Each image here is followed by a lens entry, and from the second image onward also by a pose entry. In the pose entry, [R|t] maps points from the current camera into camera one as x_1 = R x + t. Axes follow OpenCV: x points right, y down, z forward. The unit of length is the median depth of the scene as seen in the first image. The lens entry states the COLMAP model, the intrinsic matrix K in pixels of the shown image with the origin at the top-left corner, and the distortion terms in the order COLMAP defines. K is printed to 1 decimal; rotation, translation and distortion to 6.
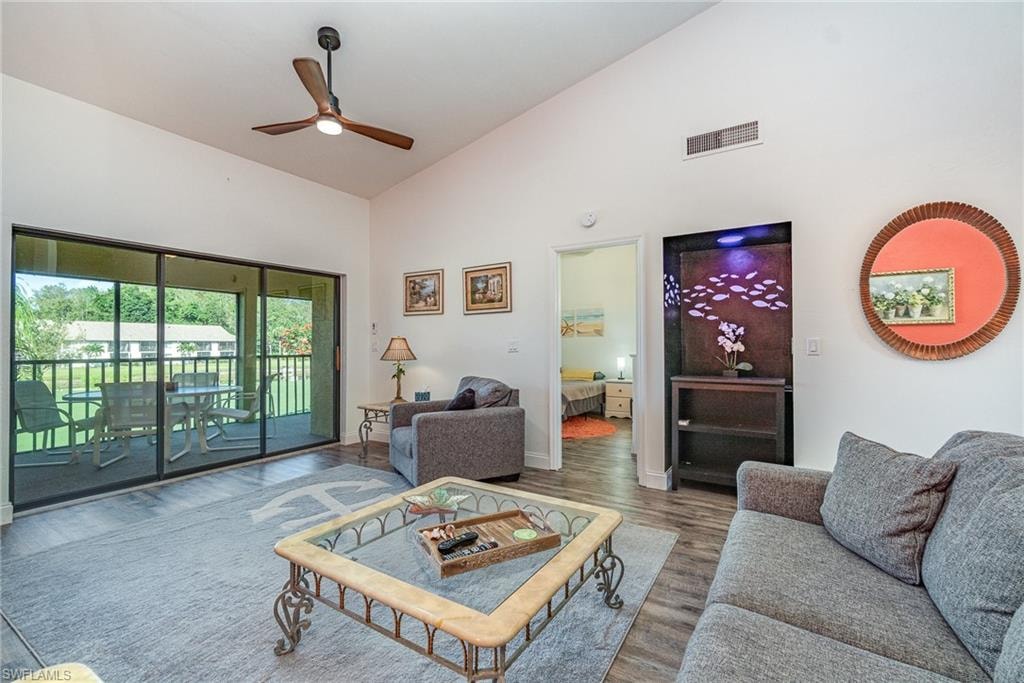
lens RADIAL K [[444.6, 0, 509.7], [0, 444.6, 337.8], [0, 0, 1]] dist [0.001589, 0.000176]
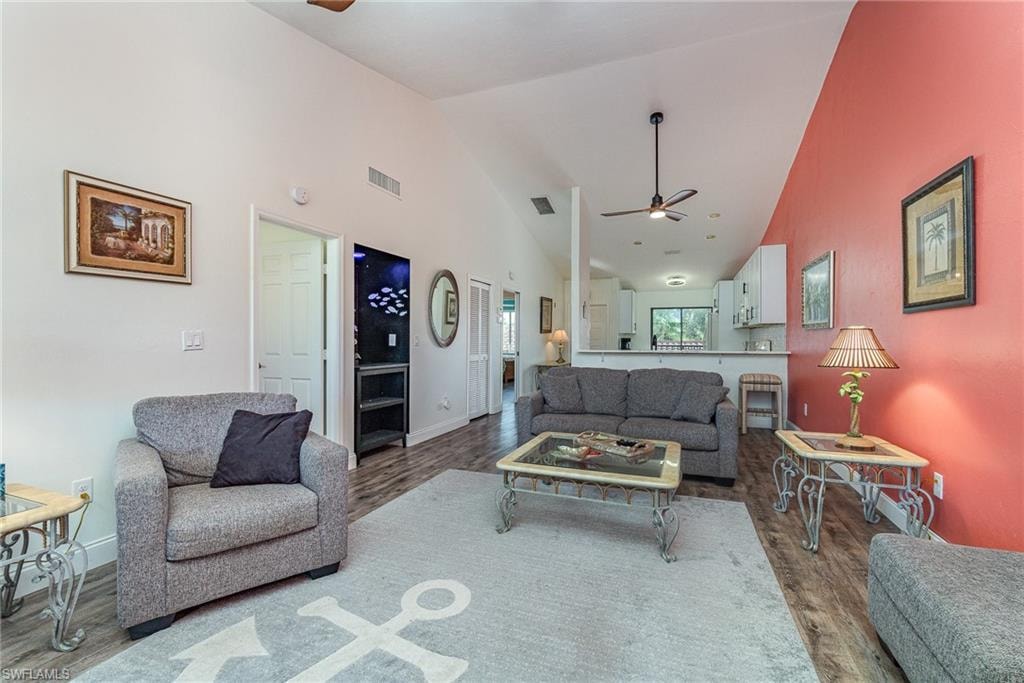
lens RADIAL K [[444.6, 0, 509.7], [0, 444.6, 337.8], [0, 0, 1]] dist [0.001589, 0.000176]
pose [[-0.178558, 0.005058, 0.983916, -0.679900], [-0.010759, 0.999917, -0.007093, 0.014945], [-0.983871, -0.011852, -0.178489, 0.673940]]
